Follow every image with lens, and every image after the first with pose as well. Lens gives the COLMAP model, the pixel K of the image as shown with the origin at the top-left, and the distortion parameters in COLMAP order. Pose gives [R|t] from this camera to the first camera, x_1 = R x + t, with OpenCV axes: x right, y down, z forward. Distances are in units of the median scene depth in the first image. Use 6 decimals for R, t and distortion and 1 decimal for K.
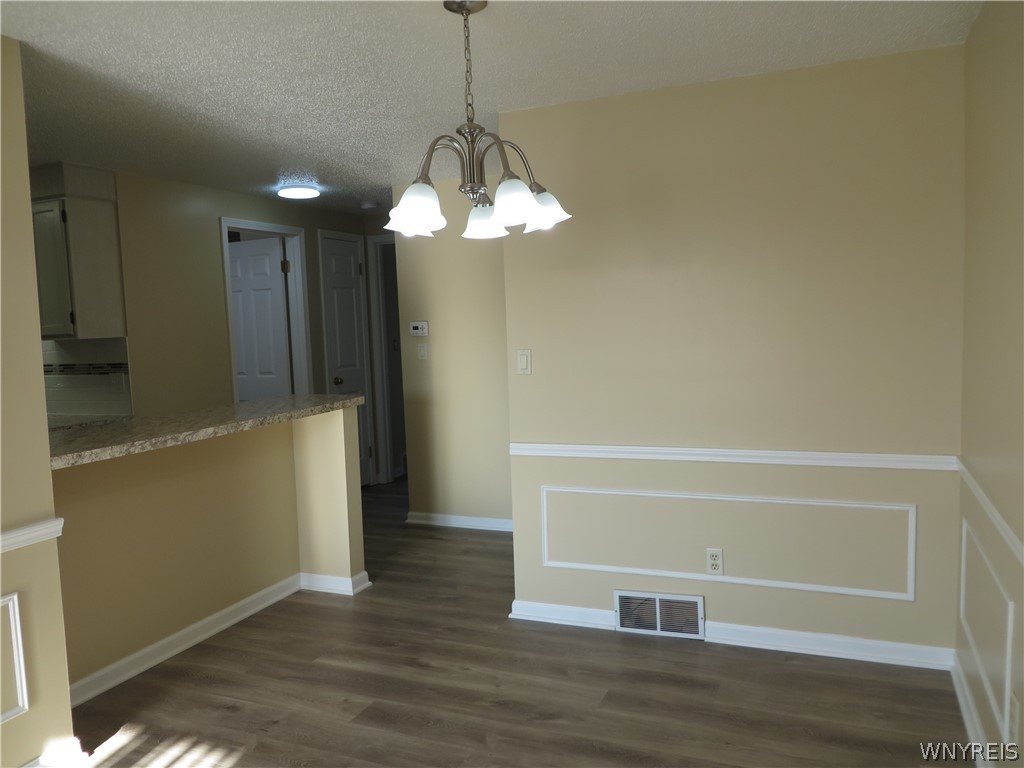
lens RADIAL K [[778.8, 0, 512.0], [0, 778.8, 384.0], [0, 0, 1]] dist [-0.011199, 0.000439]
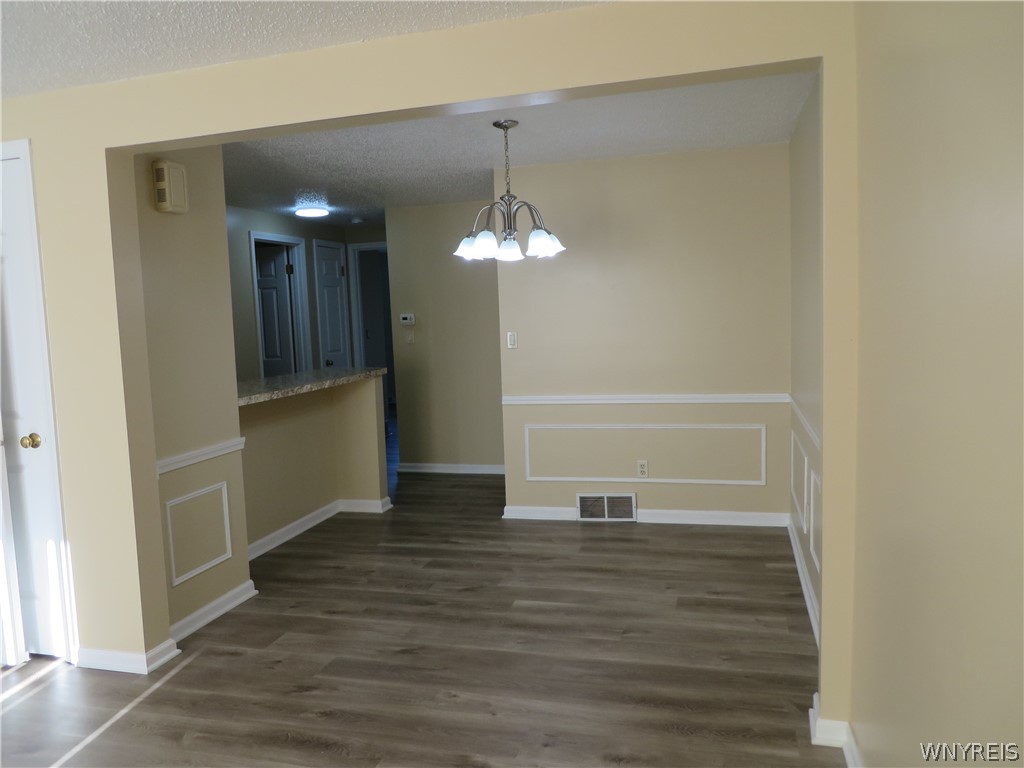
lens RADIAL K [[778.8, 0, 512.0], [0, 778.8, 384.0], [0, 0, 1]] dist [-0.011199, 0.000439]
pose [[0.991180, -0.014104, 0.131766, -0.190172], [0.013389, 0.999890, 0.006309, 0.047961], [-0.131841, -0.004489, 0.991261, -0.473245]]
